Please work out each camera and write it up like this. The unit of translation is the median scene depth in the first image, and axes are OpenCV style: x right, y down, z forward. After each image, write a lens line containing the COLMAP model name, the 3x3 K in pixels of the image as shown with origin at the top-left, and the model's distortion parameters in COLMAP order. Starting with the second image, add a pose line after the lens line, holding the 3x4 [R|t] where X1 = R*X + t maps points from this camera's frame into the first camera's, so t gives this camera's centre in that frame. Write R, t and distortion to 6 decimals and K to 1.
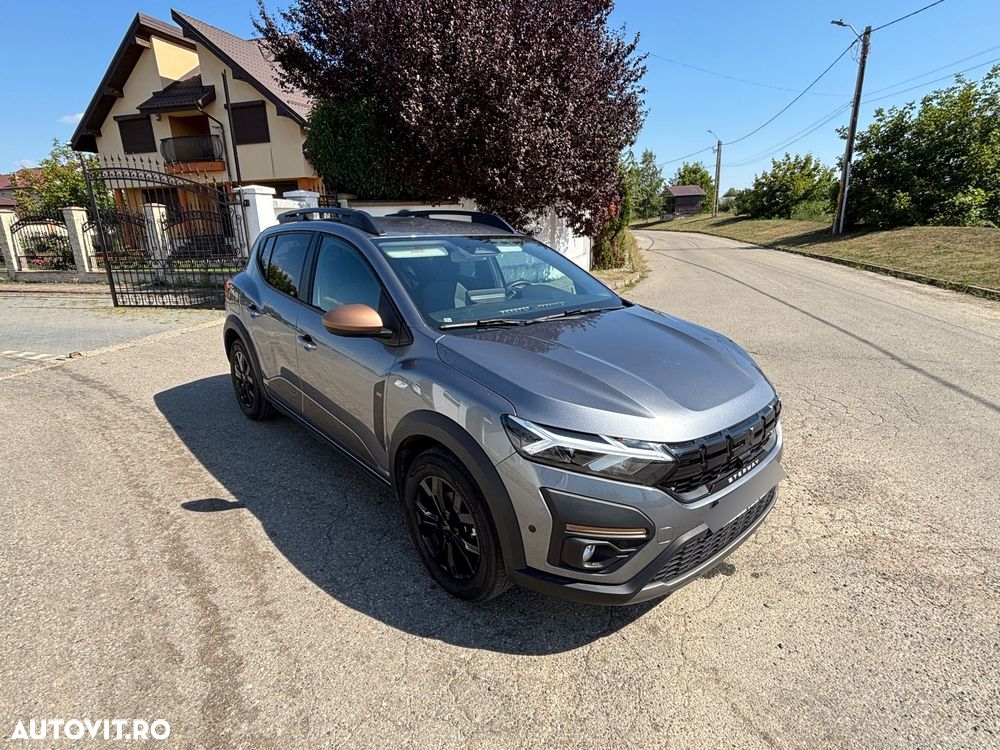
lens RADIAL K [[522.0, 0, 494.3], [0, 522.0, 374.3], [0, 0, 1]] dist [-0.013132, 0.009032]
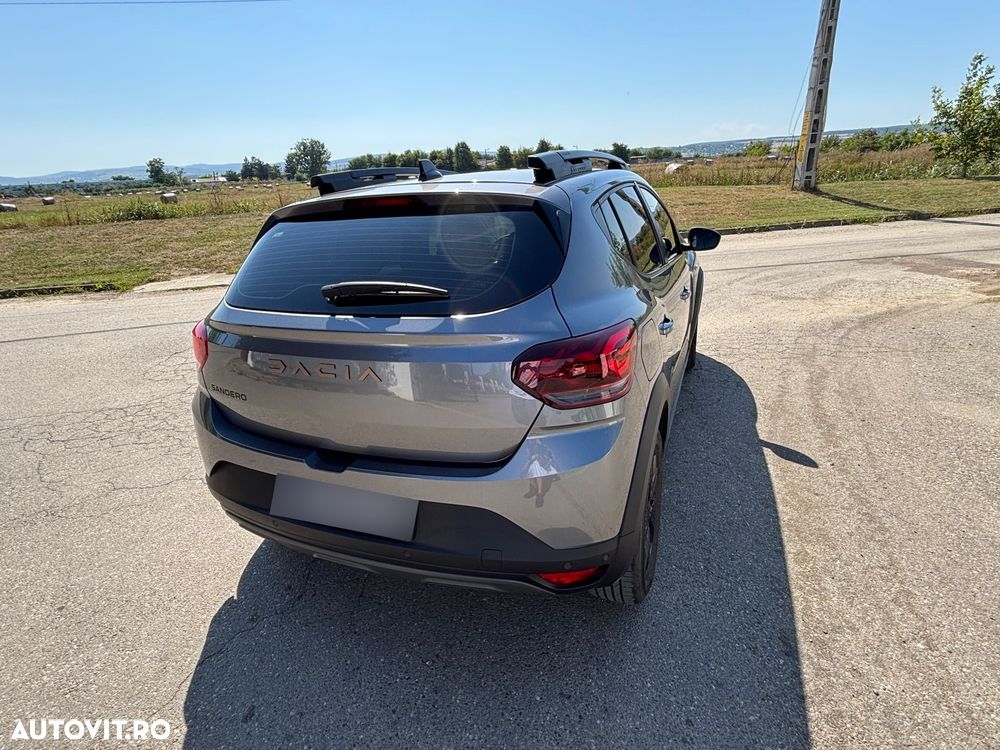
lens RADIAL K [[522.0, 0, 495.2], [0, 522.0, 376.3], [0, 0, 1]] dist [-0.013132, 0.009032]
pose [[-0.429775, -0.284888, 0.856815, -0.921060], [0.314985, 0.842007, 0.437959, -0.398416], [-0.846214, 0.458108, -0.272138, 1.390528]]
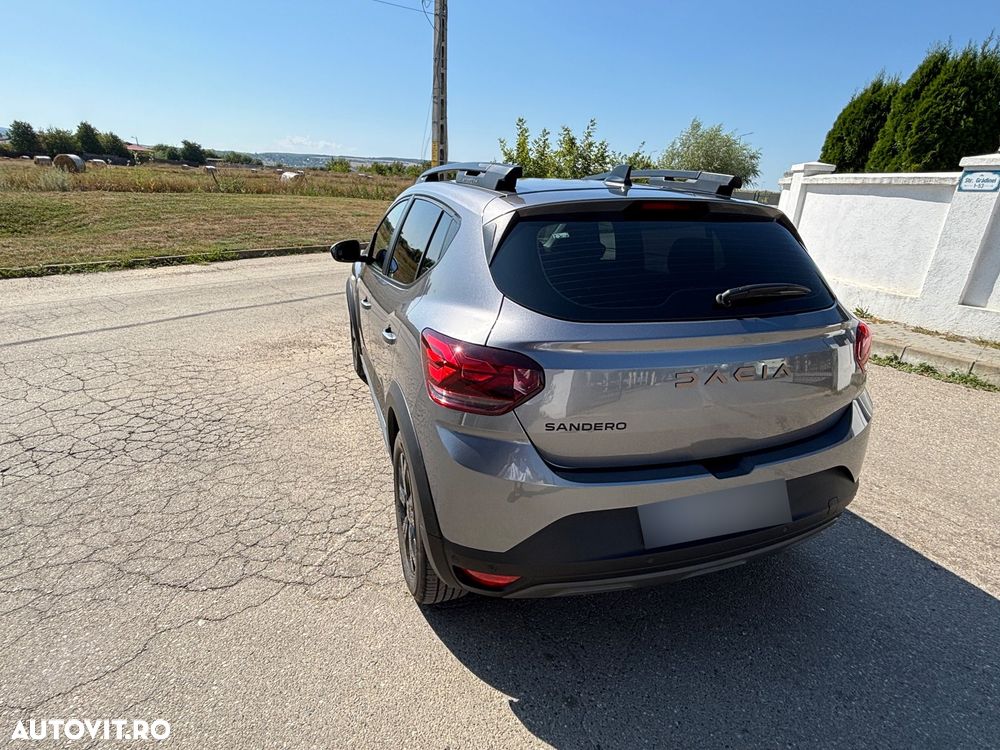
lens RADIAL K [[522.0, 0, 496.9], [0, 522.0, 378.1], [0, 0, 1]] dist [-0.013132, 0.009032]
pose [[-0.919045, -0.161079, 0.359735, -0.462526], [0.081281, 0.815611, 0.572863, -0.516596], [-0.385680, 0.555727, -0.736491, 1.782537]]
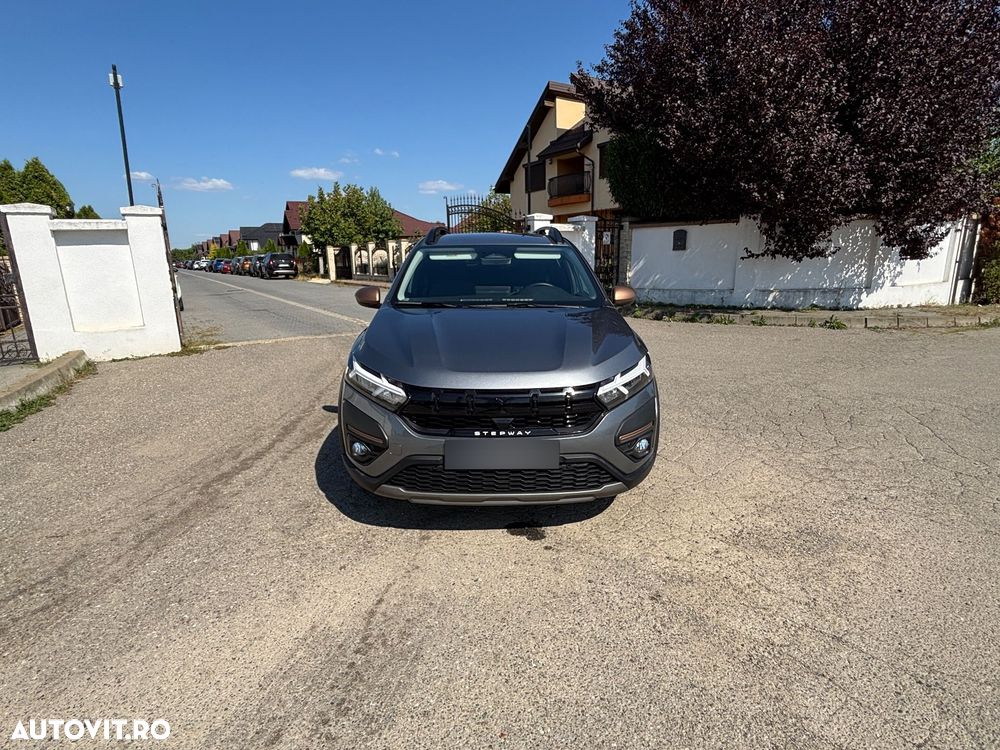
lens RADIAL K [[522.0, 0, 496.4], [0, 522.0, 376.1], [0, 0, 1]] dist [-0.013132, 0.009032]
pose [[0.762863, 0.151343, -0.628598, 0.704926], [-0.177274, 0.983921, 0.021753, 0.020229], [0.621783, 0.094840, 0.777426, 0.038181]]
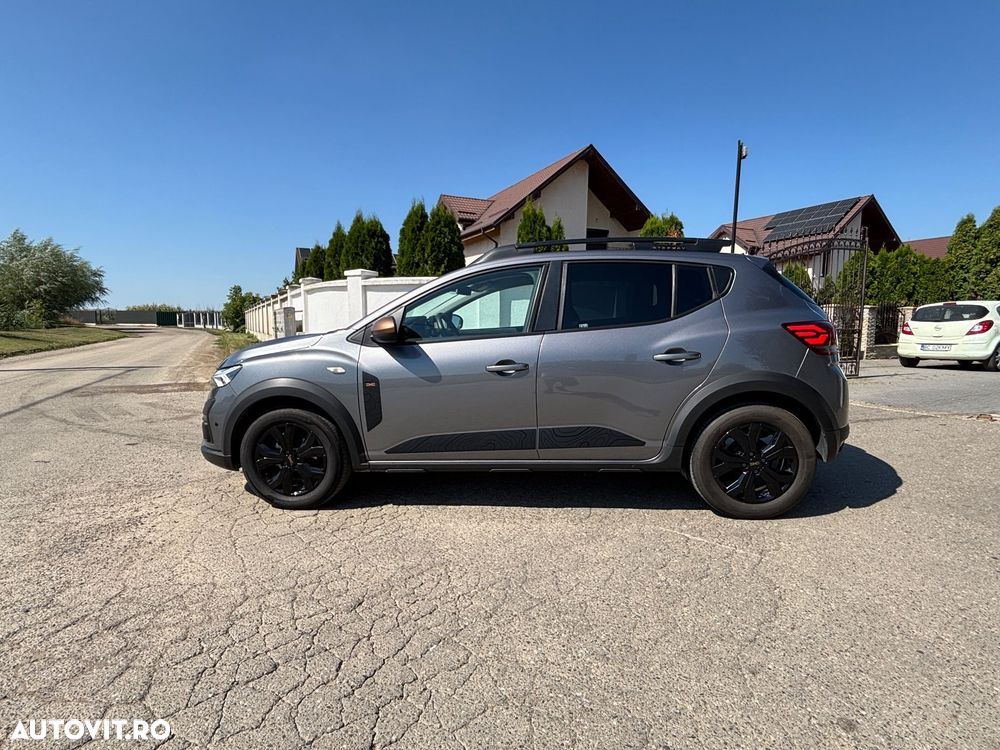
lens RADIAL K [[522.0, 0, 491.7], [0, 522.0, 374.0], [0, 0, 1]] dist [-0.013132, 0.009032]
pose [[-0.750811, 0.084966, -0.655030, 0.632047], [-0.175233, 0.930534, 0.321559, -0.397592], [0.636849, 0.356213, -0.683766, 1.726383]]
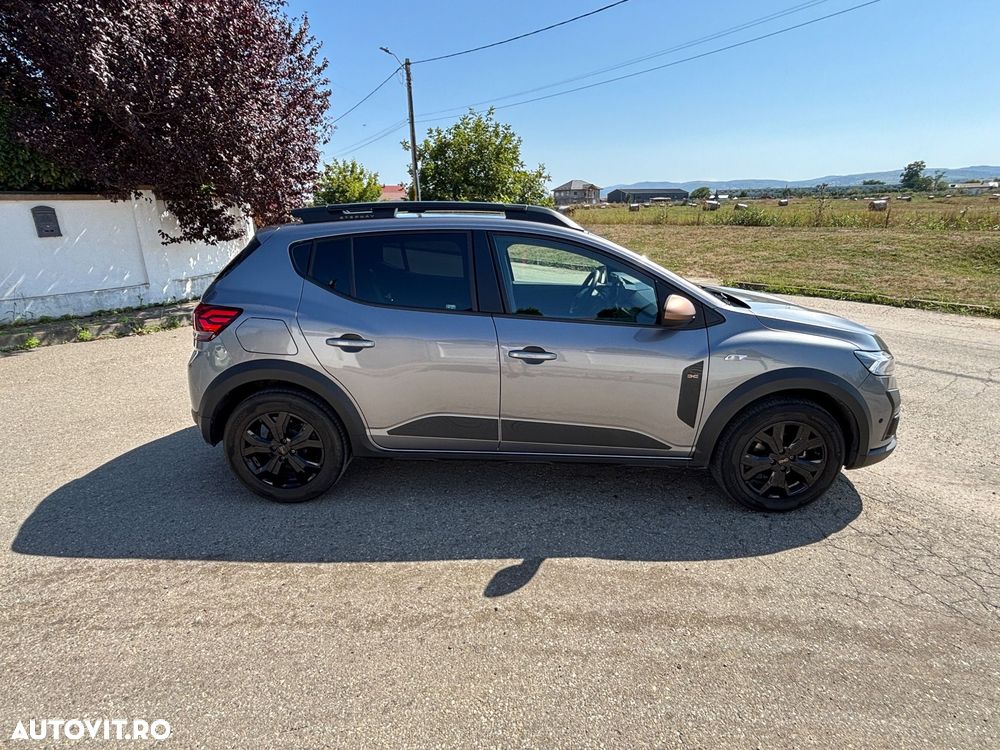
lens RADIAL K [[522.0, 0, 491.8], [0, 522.0, 376.5], [0, 0, 1]] dist [-0.013132, 0.009032]
pose [[0.685582, -0.217869, 0.694630, -0.871241], [0.214849, 0.972220, 0.092884, -0.103808], [-0.695570, 0.085561, 0.713346, 0.360898]]
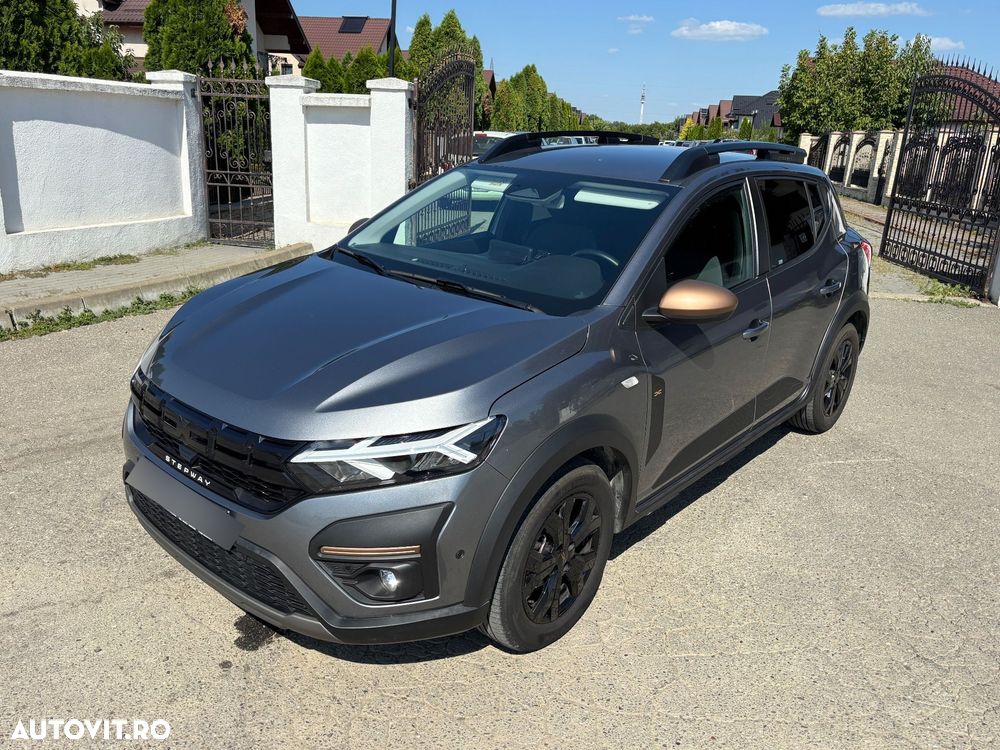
lens RADIAL K [[782.1, 0, 490.7], [0, 782.1, 377.8], [0, 0, 1]] dist [0.030352, -0.030313]
pose [[0.122384, 0.322600, -0.938590, 0.948062], [-0.326707, 0.906087, 0.268829, -0.242082], [0.937168, 0.273744, 0.216286, 0.672539]]
